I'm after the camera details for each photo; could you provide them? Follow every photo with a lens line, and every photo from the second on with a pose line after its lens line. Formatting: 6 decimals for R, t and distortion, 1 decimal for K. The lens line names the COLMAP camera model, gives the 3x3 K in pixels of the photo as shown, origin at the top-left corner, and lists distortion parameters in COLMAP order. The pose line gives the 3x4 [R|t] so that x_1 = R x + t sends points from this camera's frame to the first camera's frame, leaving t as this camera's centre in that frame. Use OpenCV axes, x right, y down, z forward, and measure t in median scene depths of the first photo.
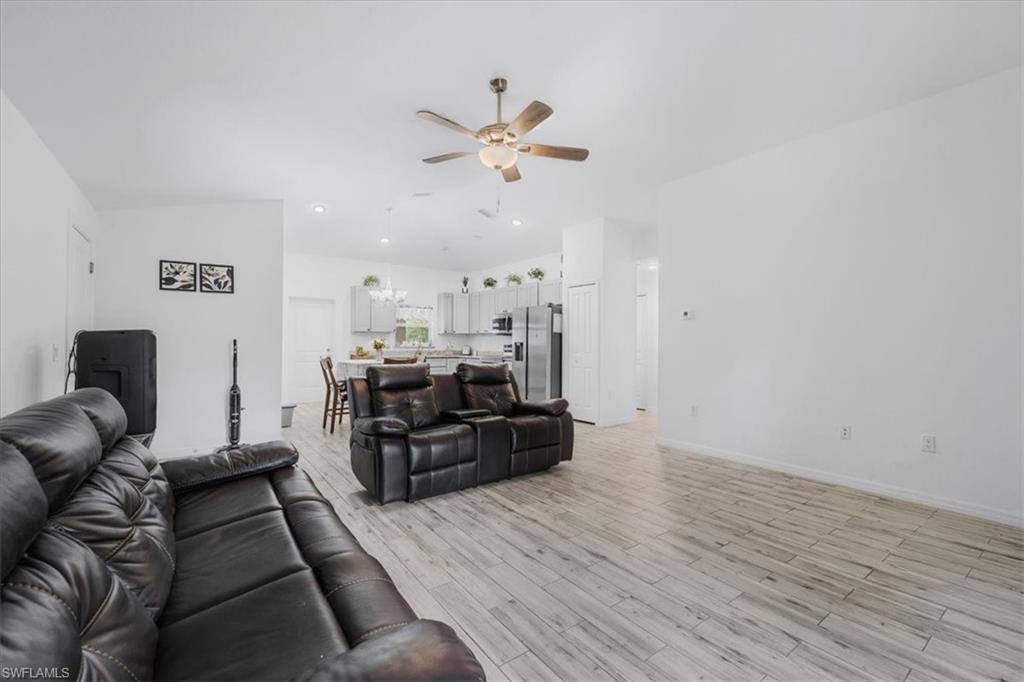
lens RADIAL K [[433.2, 0, 499.0], [0, 433.2, 343.8], [0, 0, 1]] dist [-0.027395, -0.000170]
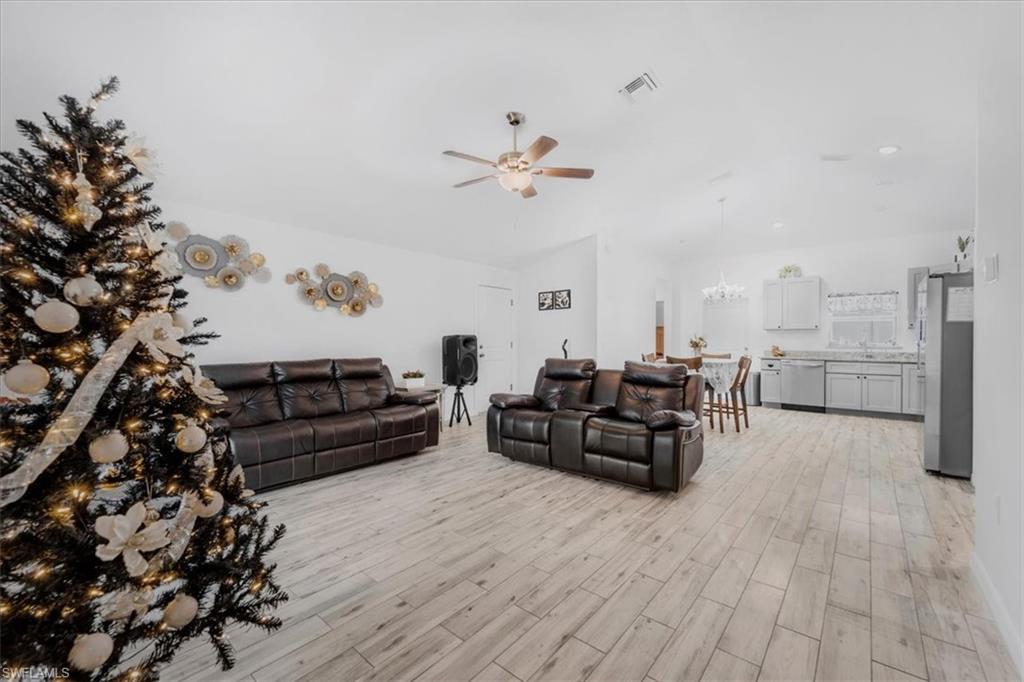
lens RADIAL K [[406.8, 0, 510.4], [0, 406.8, 341.4], [0, 0, 1]] dist [-0.001229, -0.000030]
pose [[0.256358, -0.002727, -0.966578, 0.486038], [-0.001171, 0.999994, -0.003131, 0.000658], [0.966581, 0.001934, 0.256354, 0.319239]]
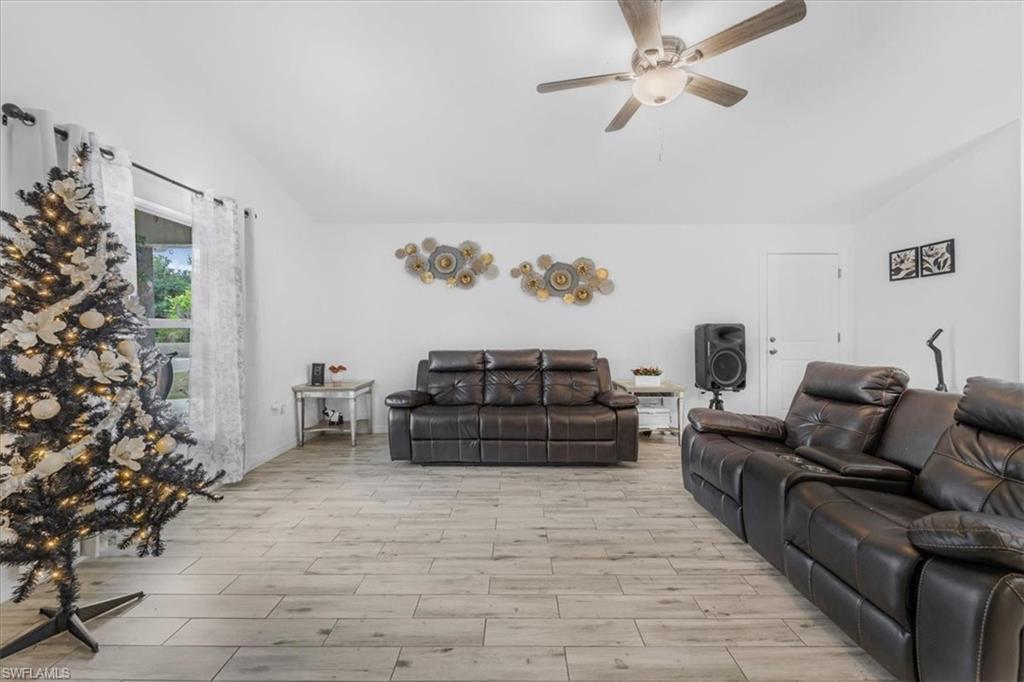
lens RADIAL K [[406.8, 0, 525.4], [0, 406.8, 336.1], [0, 0, 1]] dist [-0.001229, -0.000030]
pose [[-0.559202, 0.005722, -0.829012, 0.335037], [-0.006052, 0.999921, 0.010983, -0.000953], [0.829009, 0.011159, -0.559124, 0.547338]]
